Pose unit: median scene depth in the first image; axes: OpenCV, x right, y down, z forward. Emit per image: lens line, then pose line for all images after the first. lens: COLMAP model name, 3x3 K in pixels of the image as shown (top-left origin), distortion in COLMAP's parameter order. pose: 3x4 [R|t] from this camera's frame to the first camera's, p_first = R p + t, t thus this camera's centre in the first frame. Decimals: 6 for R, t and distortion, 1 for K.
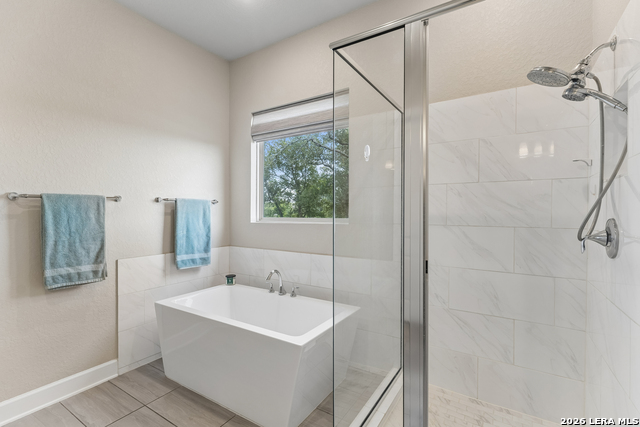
lens RADIAL K [[299.9, 0, 318.6], [0, 299.9, 215.2], [0, 0, 1]] dist [0.008024, -0.000645]
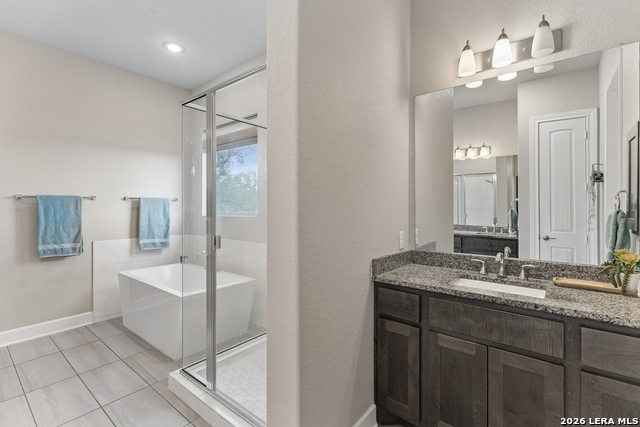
lens RADIAL K [[299.9, 0, 320.6], [0, 299.9, 208.4], [0, 0, 1]] dist [0.008024, -0.000645]
pose [[0.993421, 0.000773, -0.114515, 0.569030], [-0.001787, 0.999960, -0.008753, 0.005128], [0.114503, 0.008900, 0.993383, -0.290508]]
